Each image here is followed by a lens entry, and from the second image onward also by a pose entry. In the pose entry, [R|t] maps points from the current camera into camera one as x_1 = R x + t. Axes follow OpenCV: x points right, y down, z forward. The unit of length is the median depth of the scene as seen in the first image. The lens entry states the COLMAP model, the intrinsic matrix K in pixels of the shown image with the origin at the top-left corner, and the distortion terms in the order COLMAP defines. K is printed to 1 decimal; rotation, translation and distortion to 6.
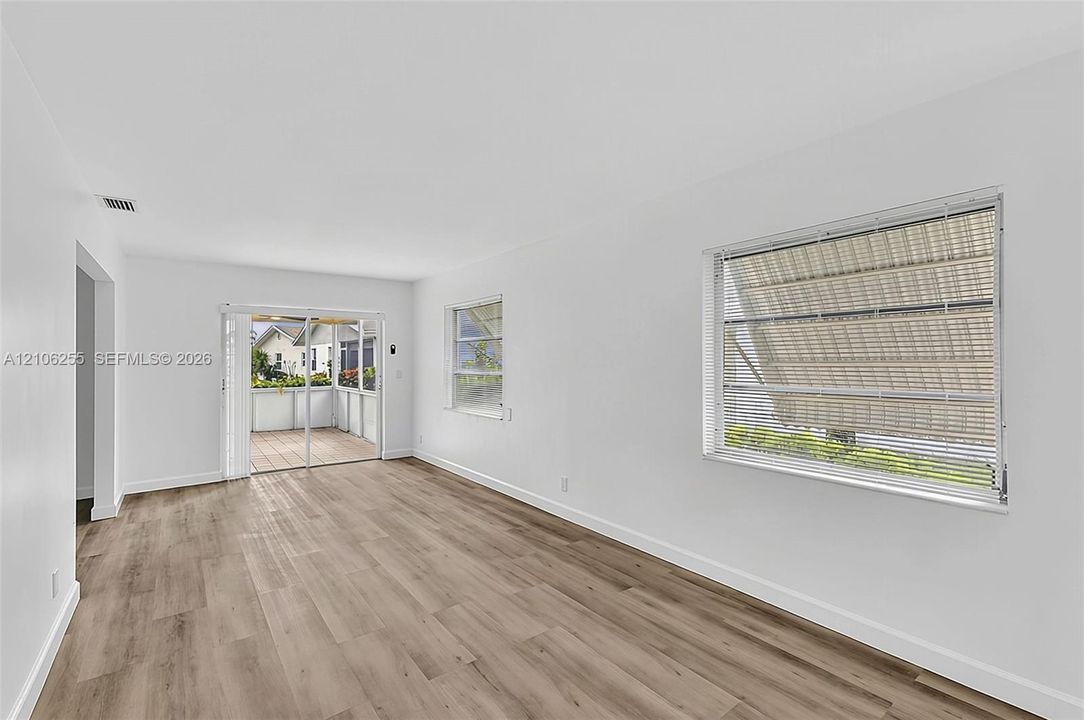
lens RADIAL K [[468.6, 0, 542.0], [0, 468.6, 360.0], [0, 0, 1]] dist [-0.000410, -0.000565]
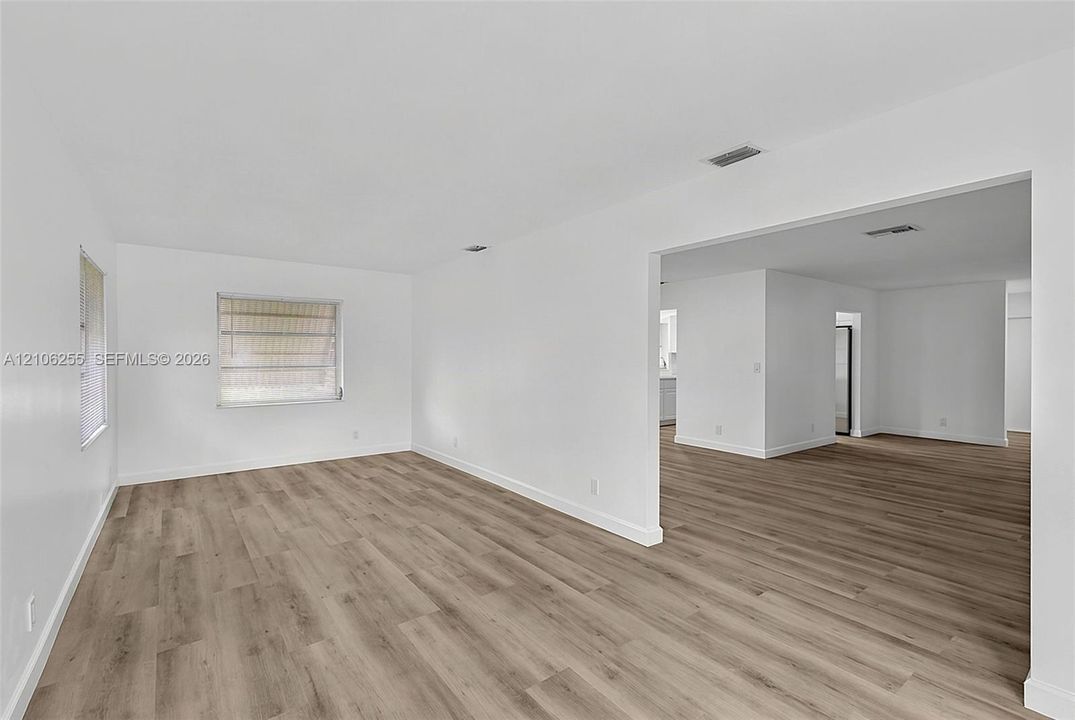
lens RADIAL K [[472.6, 0, 537.5], [0, 472.6, 360.0], [0, 0, 1]] dist [-0.001943, -0.000490]
pose [[-0.999987, -0.000467, 0.005129, -0.644658], [-0.000435, 0.999980, 0.006383, 0.010916], [-0.005132, 0.006380, -0.999966, 2.039940]]
